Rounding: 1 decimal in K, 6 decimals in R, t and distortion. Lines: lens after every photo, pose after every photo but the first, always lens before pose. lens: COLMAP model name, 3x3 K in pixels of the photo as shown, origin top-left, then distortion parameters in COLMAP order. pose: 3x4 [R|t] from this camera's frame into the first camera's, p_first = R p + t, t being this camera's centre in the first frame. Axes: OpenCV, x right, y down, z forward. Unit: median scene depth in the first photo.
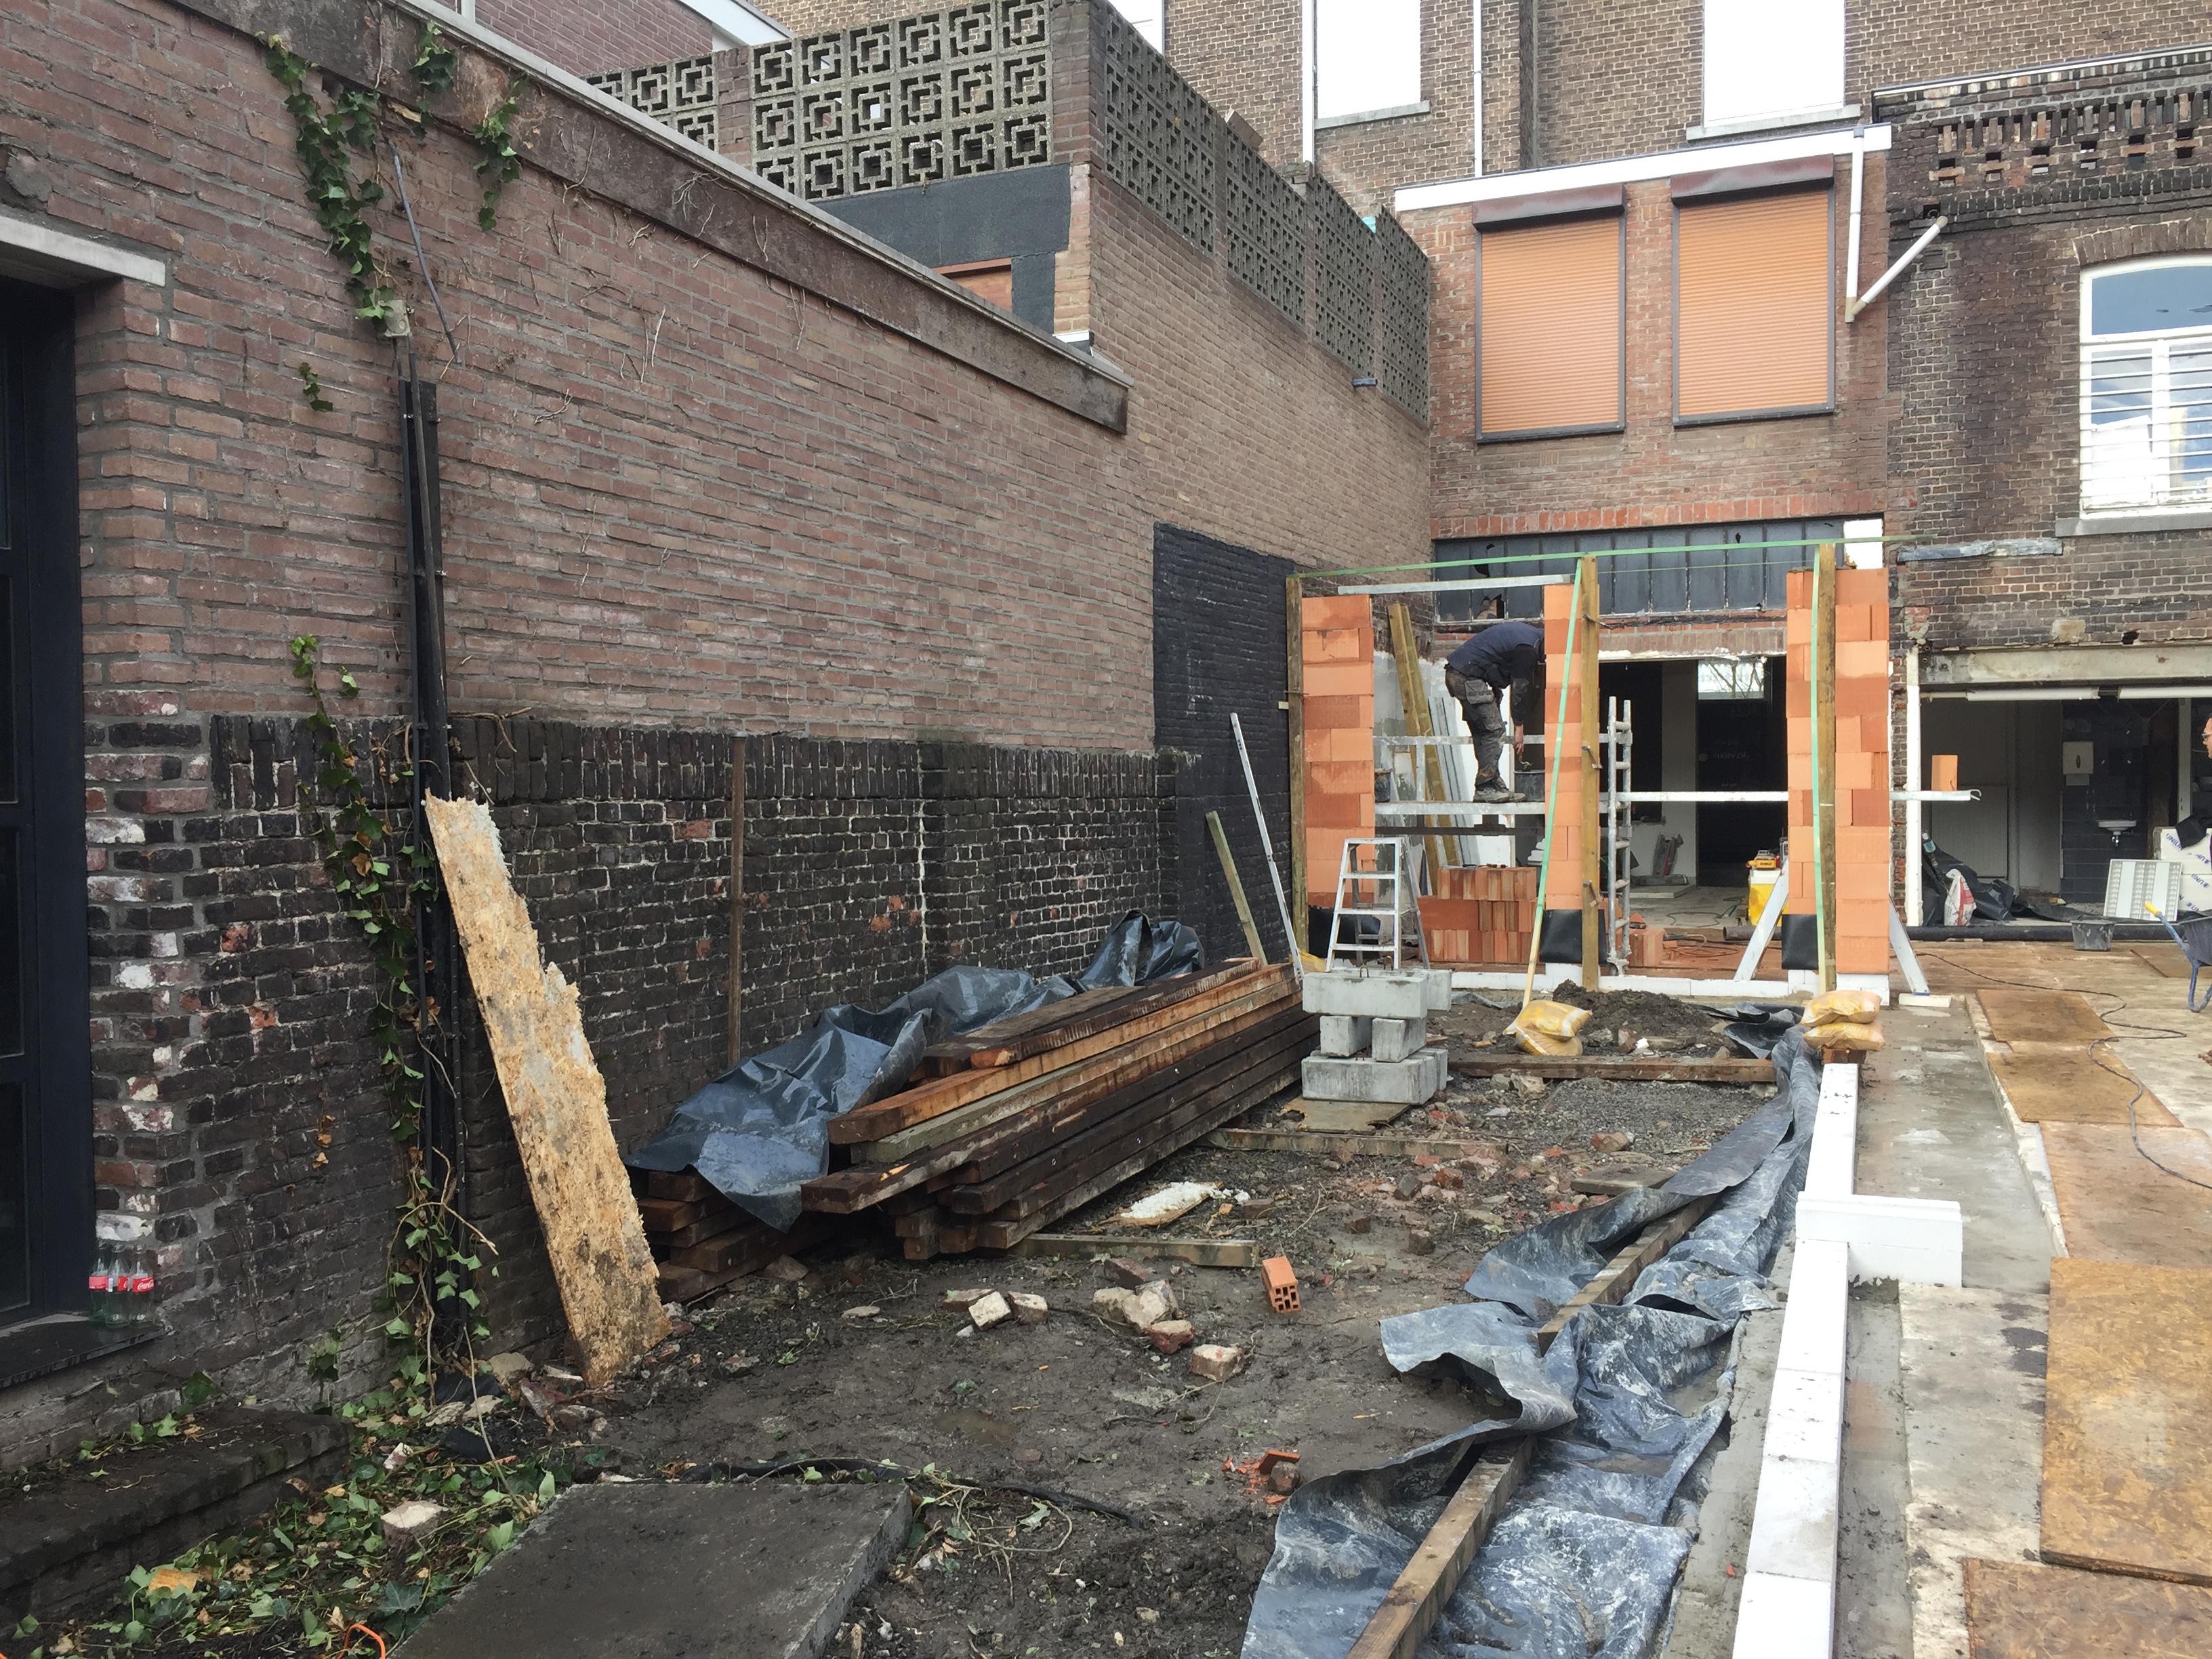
lens RADIAL K [[1901.0, 0, 1113.4], [0, 1901.0, 827.1], [0, 0, 1]] dist [0.082078, -0.084224]
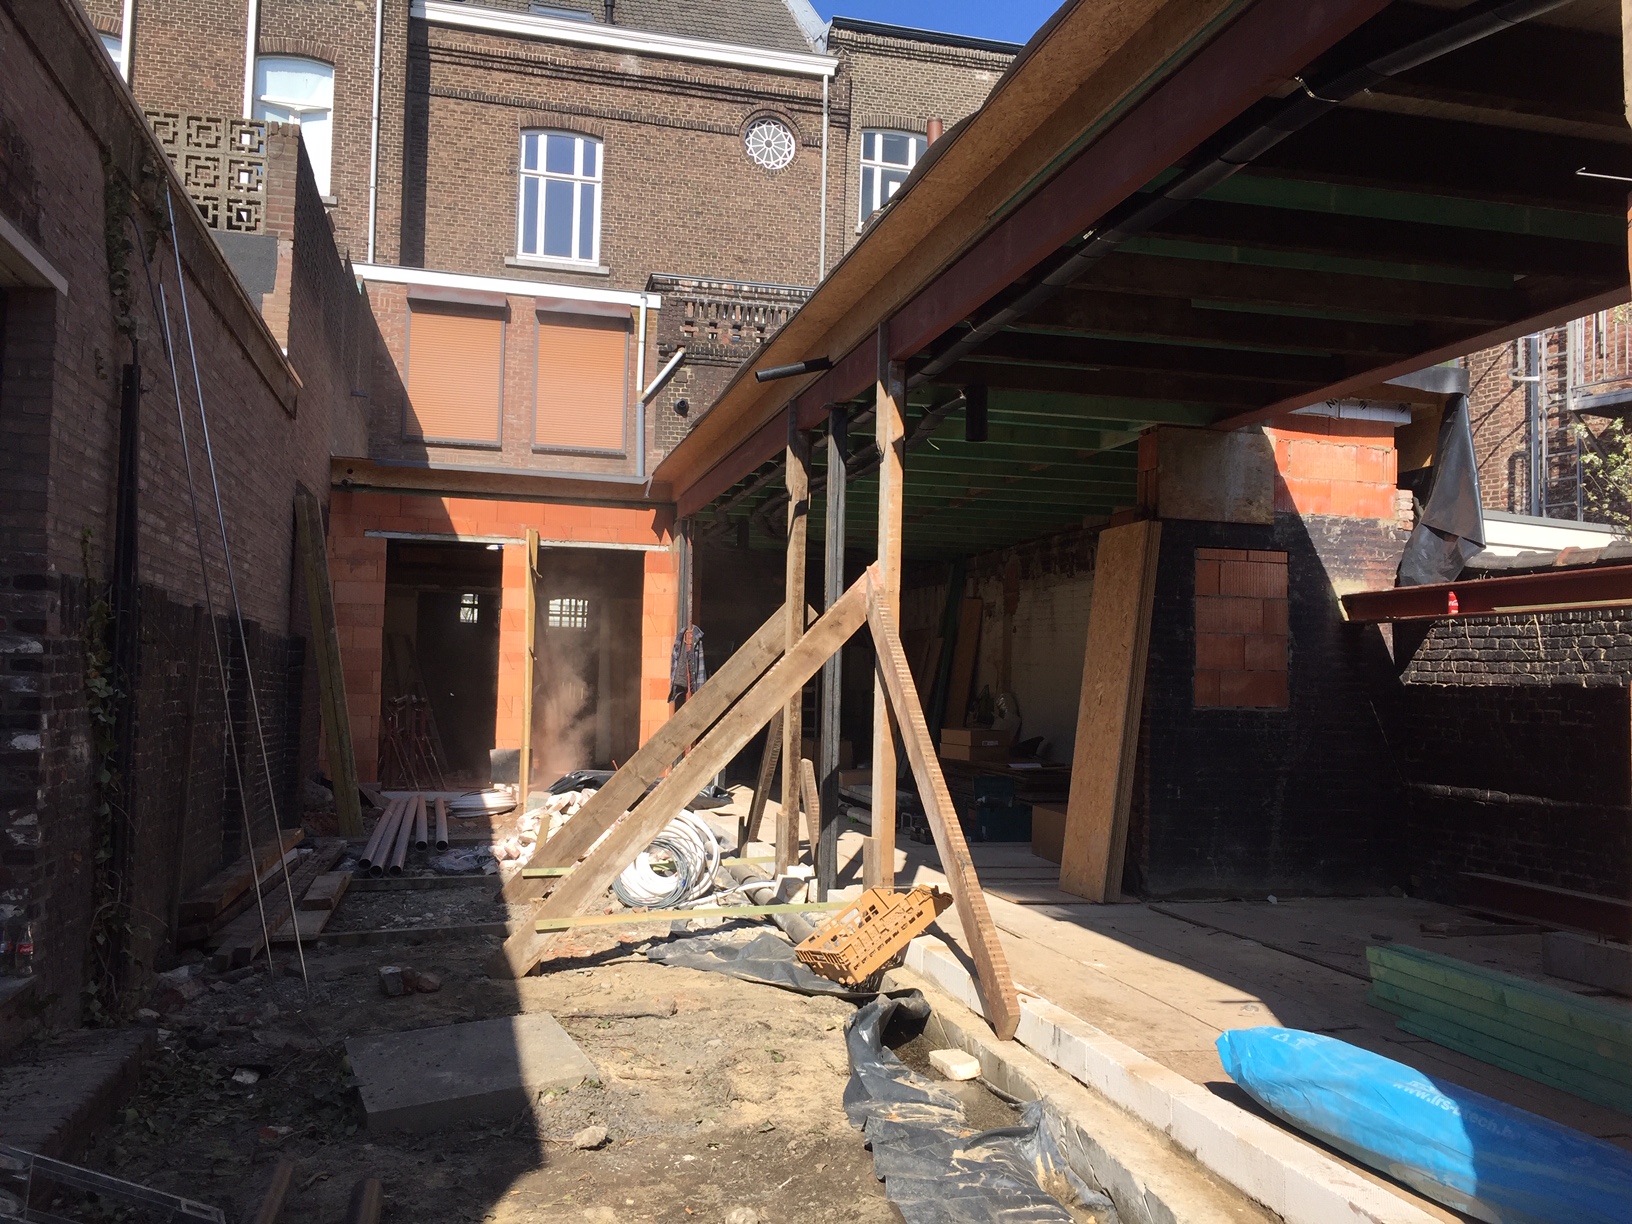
lens RADIAL K [[1402.5, 0, 815.9], [0, 1402.5, 617.6], [0, 0, 1]] dist [0.082078, -0.084224]
pose [[0.812569, 0.062496, 0.579505, -0.195313], [-0.021247, 0.996750, -0.077701, 0.016053], [-0.582477, 0.050824, 0.811256, -0.080020]]
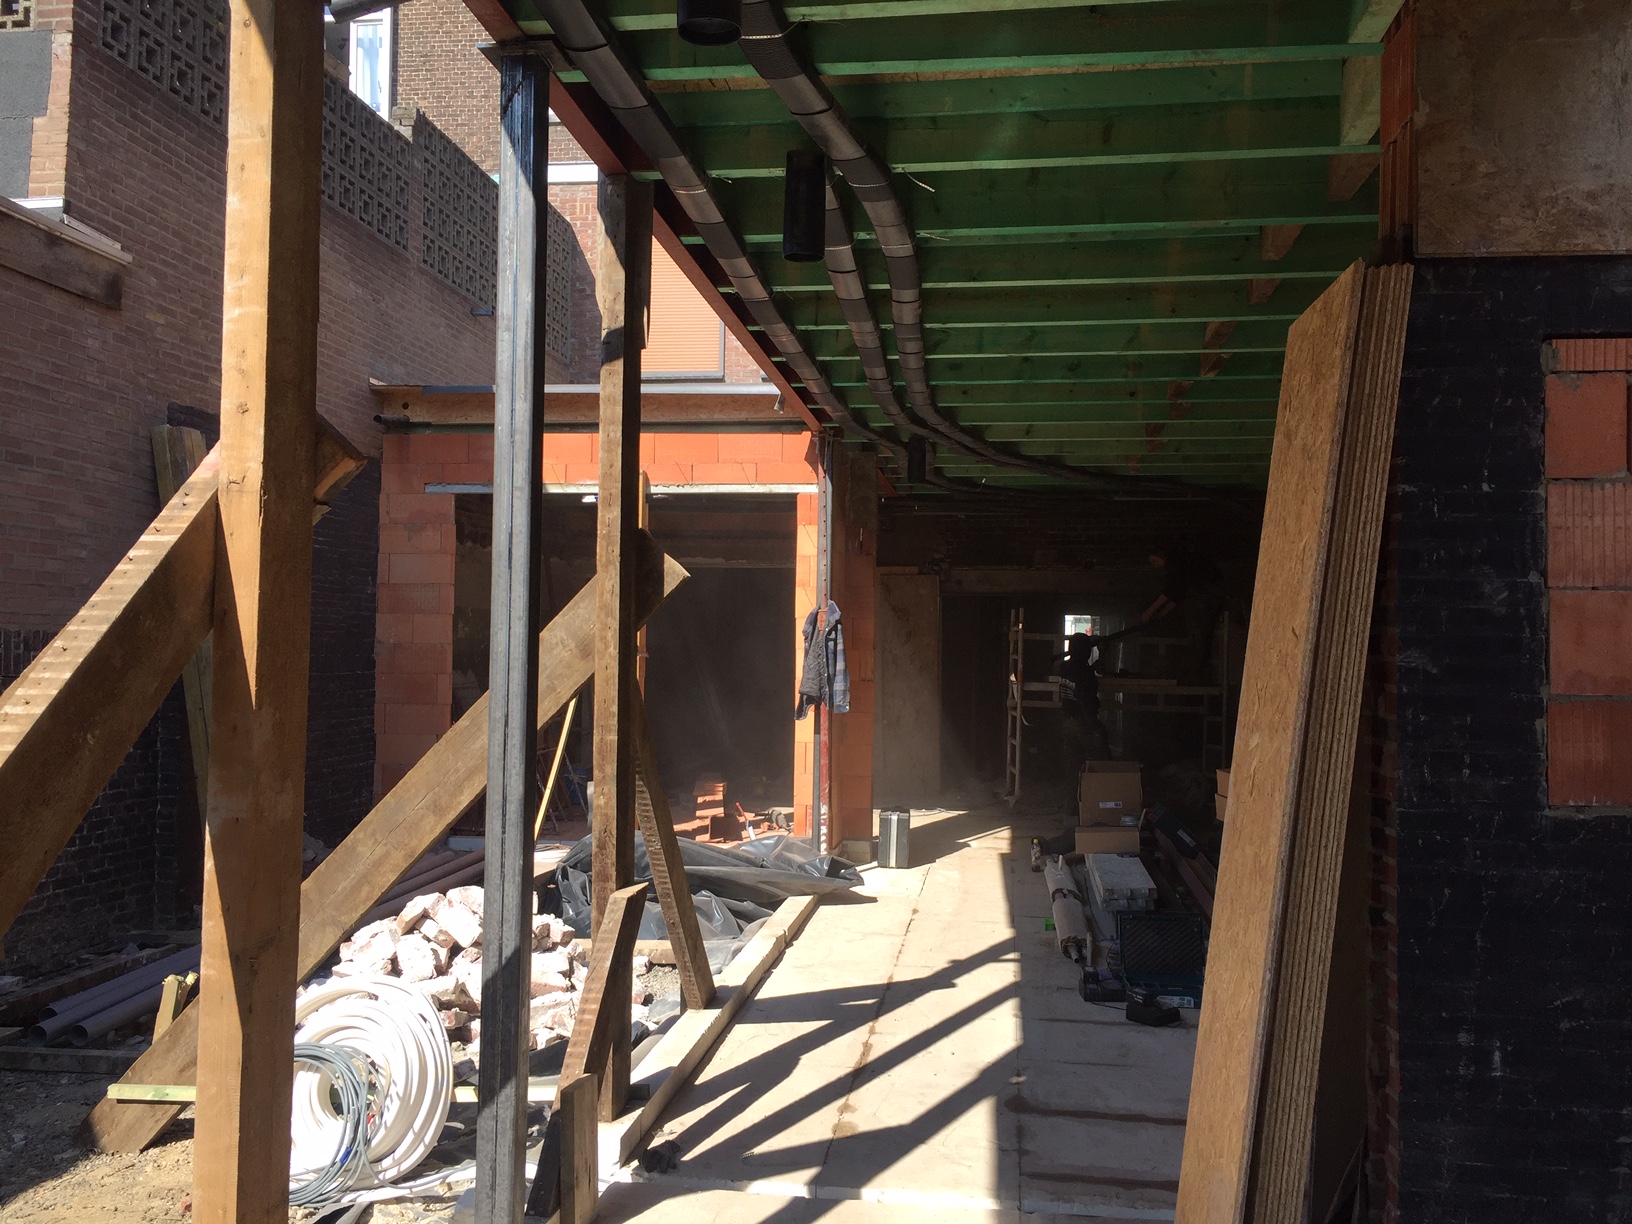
lens RADIAL K [[1402.5, 0, 825.6], [0, 1402.5, 612.5], [0, 0, 1]] dist [0.082078, -0.084224]
pose [[0.970052, 0.034069, 0.240498, 0.125309], [-0.020904, 0.998150, -0.057084, -0.009546], [-0.241998, 0.050348, 0.968970, 0.133725]]
